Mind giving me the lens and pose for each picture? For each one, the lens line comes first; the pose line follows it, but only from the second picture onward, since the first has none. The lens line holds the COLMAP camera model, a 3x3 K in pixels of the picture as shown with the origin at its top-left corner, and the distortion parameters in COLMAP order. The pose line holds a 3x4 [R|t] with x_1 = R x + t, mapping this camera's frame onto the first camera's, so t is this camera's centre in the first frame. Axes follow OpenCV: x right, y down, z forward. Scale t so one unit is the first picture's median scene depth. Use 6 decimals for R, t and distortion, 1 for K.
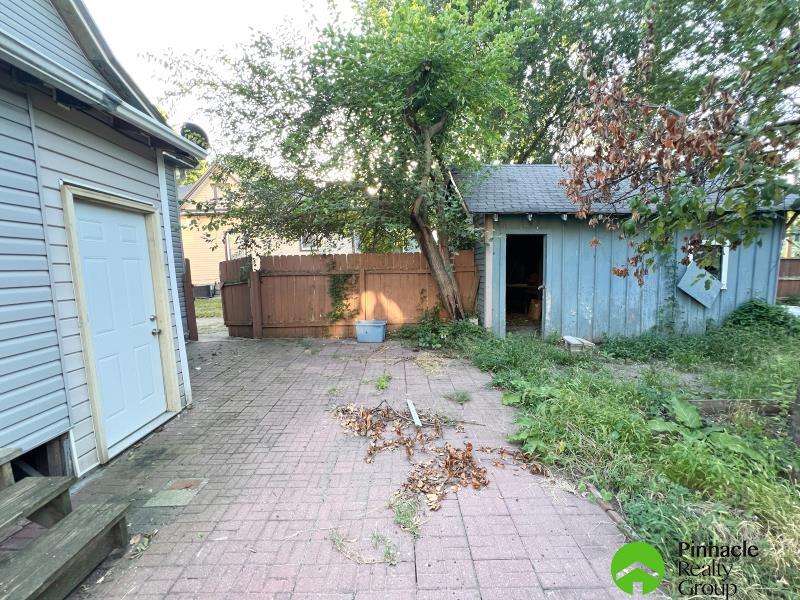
lens RADIAL K [[321.9, 0, 400.9], [0, 321.9, 301.5], [0, 0, 1]] dist [0.001002, 0.000237]
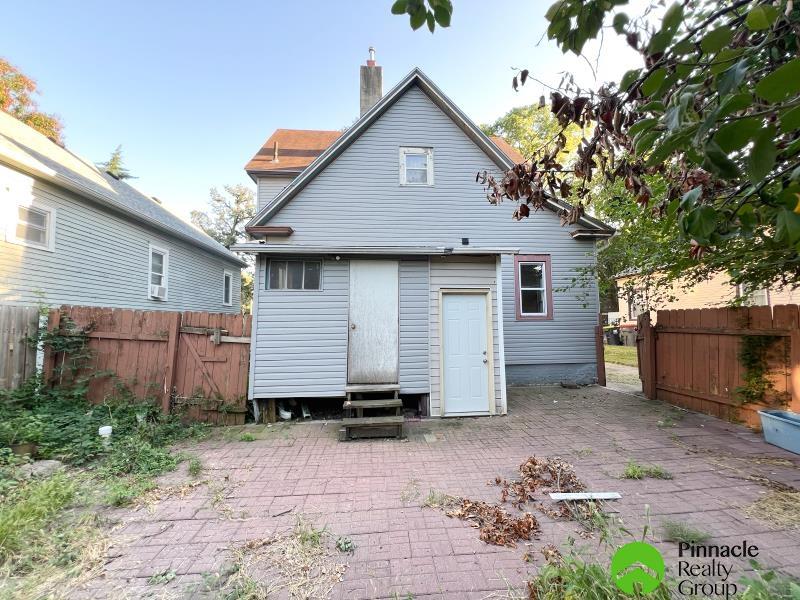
lens RADIAL K [[321.9, 0, 401.6], [0, 321.9, 298.9], [0, 0, 1]] dist [0.001002, 0.000237]
pose [[0.080311, -0.047875, -0.995619, 0.569947], [-0.104990, 0.992883, -0.056213, -0.055804], [0.991225, 0.109045, 0.074713, 0.242025]]
